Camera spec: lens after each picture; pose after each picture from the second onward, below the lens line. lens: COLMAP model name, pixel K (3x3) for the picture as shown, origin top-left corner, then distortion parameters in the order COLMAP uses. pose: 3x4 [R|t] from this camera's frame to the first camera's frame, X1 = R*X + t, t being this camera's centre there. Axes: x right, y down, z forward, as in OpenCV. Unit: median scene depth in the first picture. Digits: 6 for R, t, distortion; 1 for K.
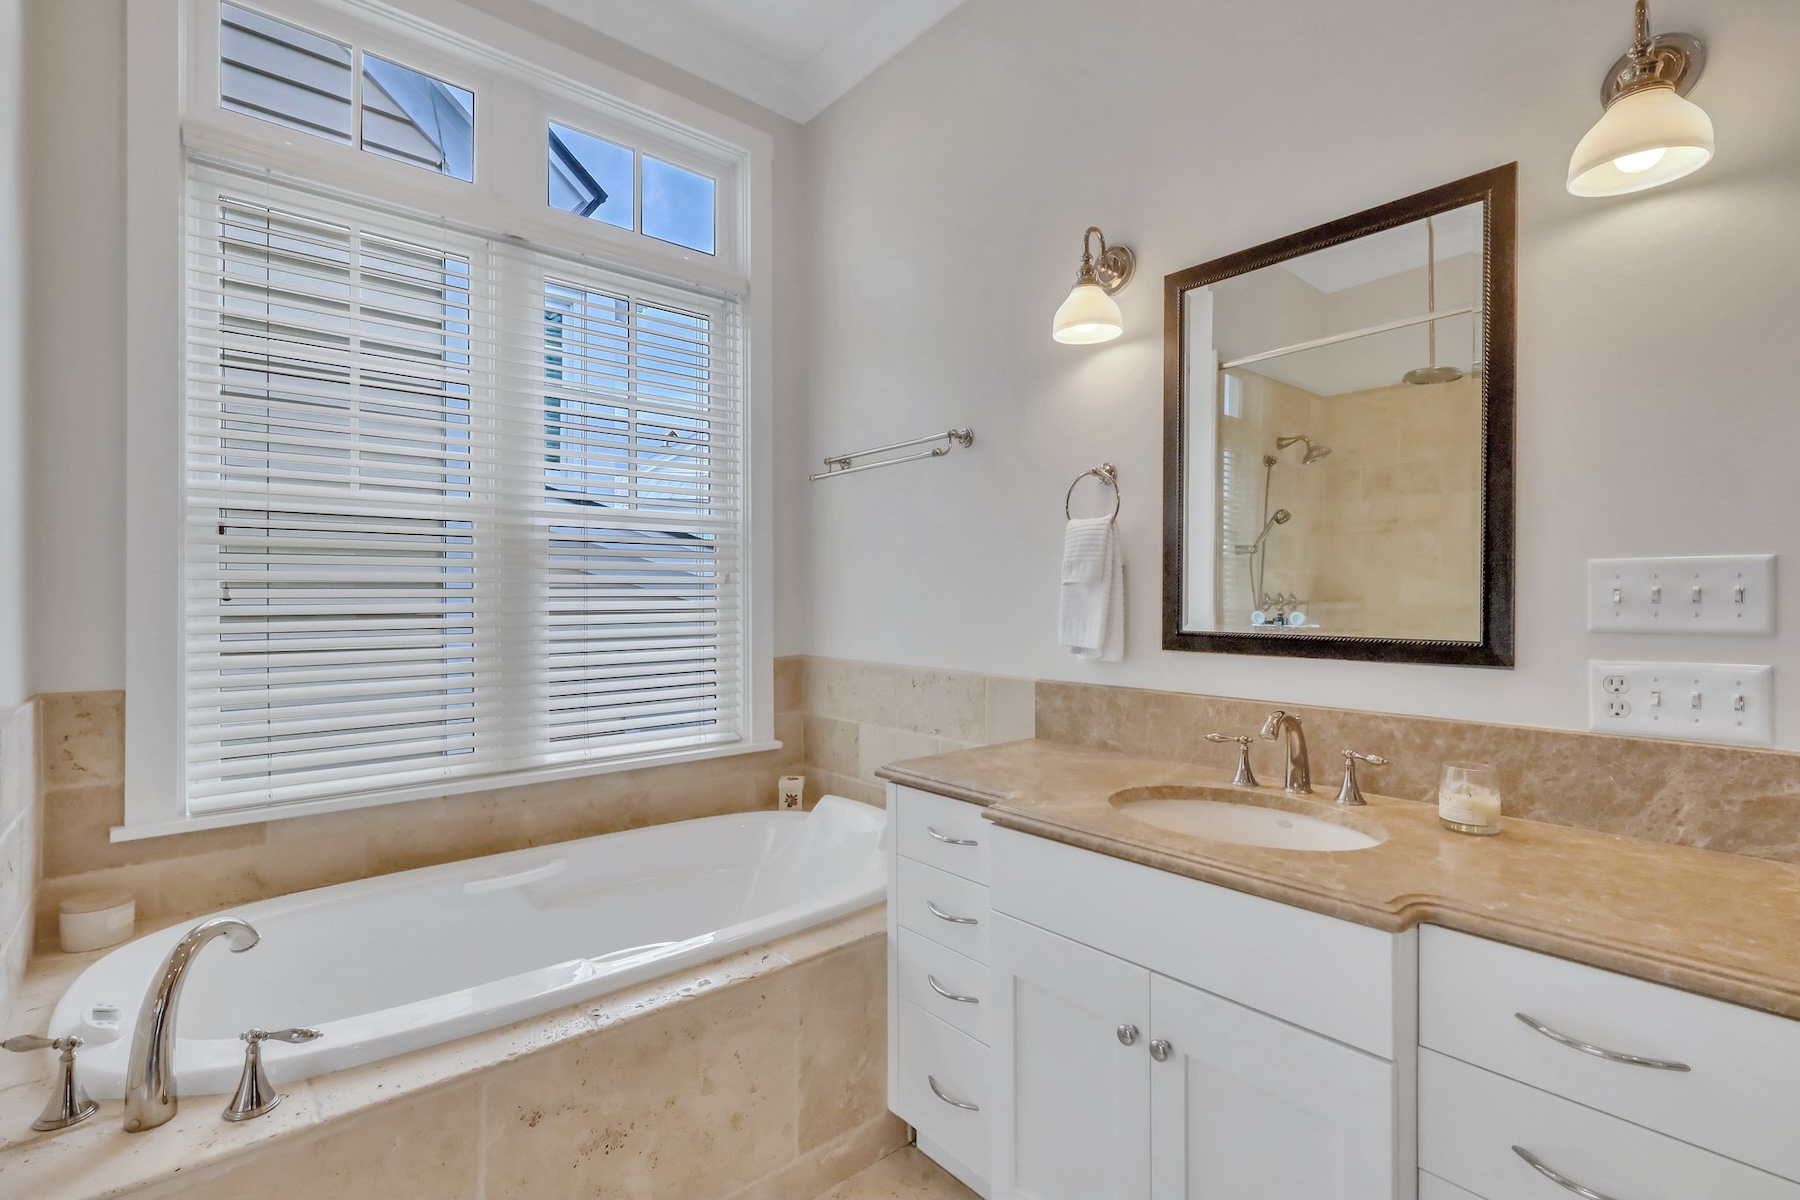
lens RADIAL K [[823.4, 0, 907.5], [0, 823.4, 609.9], [0, 0, 1]] dist [-0.000621, 0.000018]
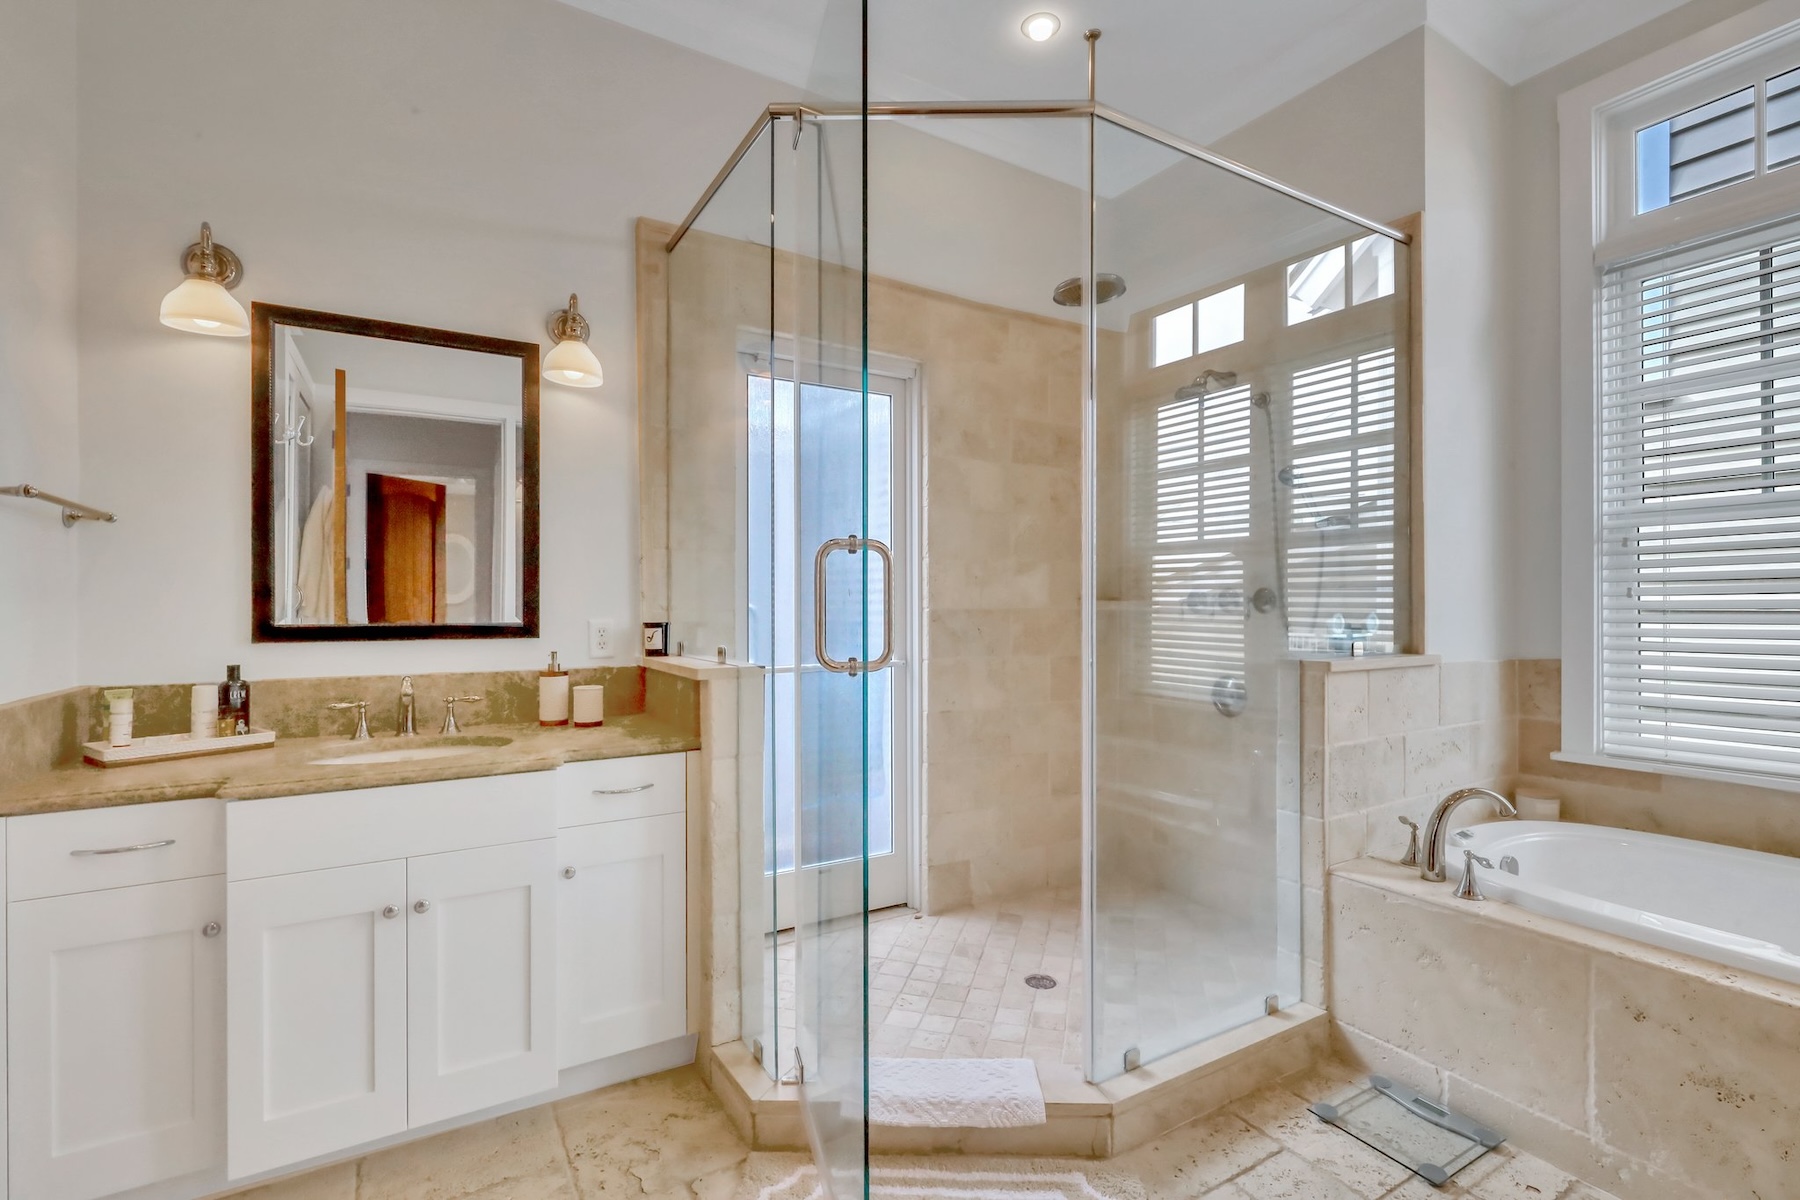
lens RADIAL K [[823.4, 0, 907.5], [0, 823.4, 609.9], [0, 0, 1]] dist [-0.000621, 0.000018]
pose [[-0.177240, 0.003781, -0.984160, 0.893906], [-0.004236, 0.999980, 0.004605, 0.008162], [0.984159, 0.004986, -0.177221, 0.127994]]
